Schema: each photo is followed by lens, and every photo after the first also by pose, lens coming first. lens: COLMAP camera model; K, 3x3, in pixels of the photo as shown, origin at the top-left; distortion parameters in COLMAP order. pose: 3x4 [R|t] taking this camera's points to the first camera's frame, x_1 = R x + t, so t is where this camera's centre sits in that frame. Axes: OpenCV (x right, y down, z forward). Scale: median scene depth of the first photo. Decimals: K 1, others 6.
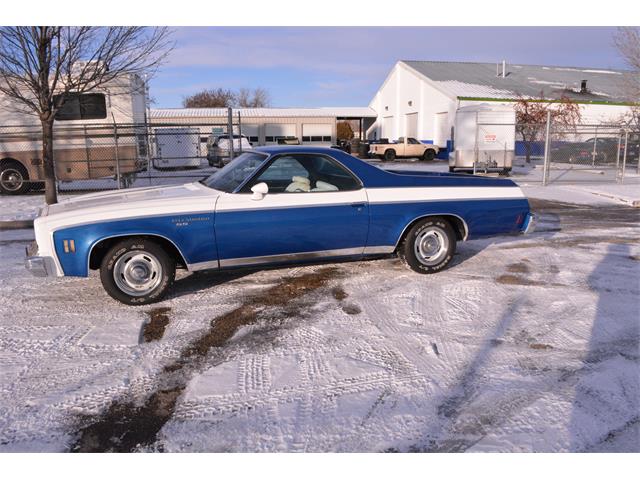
lens RADIAL K [[507.9, 0, 319.0], [0, 507.9, 251.2], [0, 0, 1]] dist [-0.089443, 0.013804]
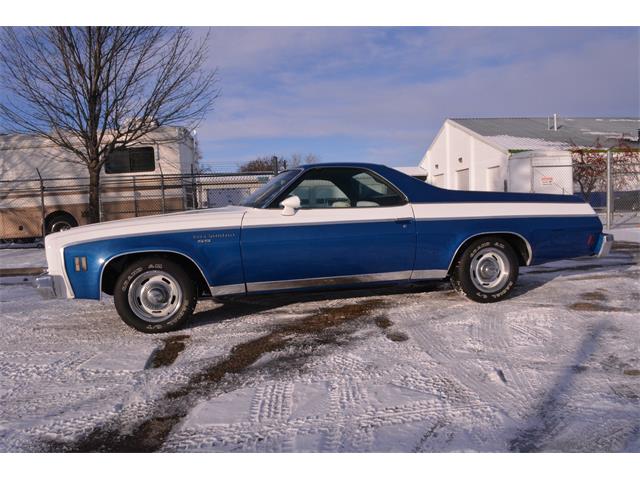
lens RADIAL K [[507.9, 0, 319.0], [0, 507.9, 251.2], [0, 0, 1]] dist [-0.089443, 0.013804]
pose [[0.994534, -0.017928, -0.102863, 0.021719], [0.004784, 0.991938, -0.126633, 0.072737], [0.104304, 0.125448, 0.986602, 0.125292]]
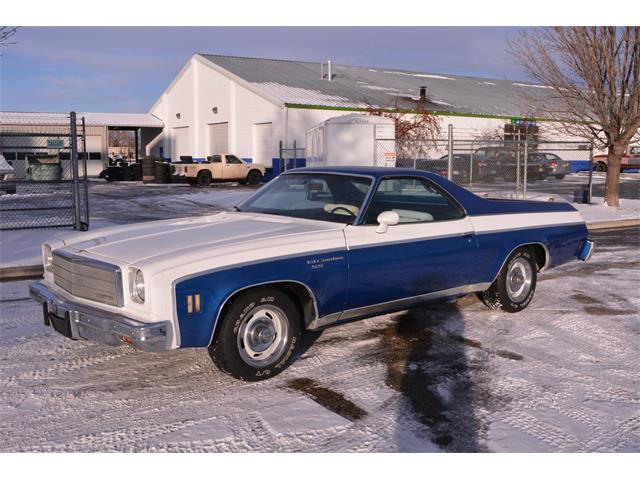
lens RADIAL K [[690.2, 0, 315.5], [0, 690.2, 242.2], [0, 0, 1]] dist [-0.065925, 0.020796]
pose [[0.927787, -0.036444, 0.371327, -0.608111], [0.071451, 0.994154, -0.080953, -0.004882], [-0.366205, 0.101639, 0.924967, 0.021738]]
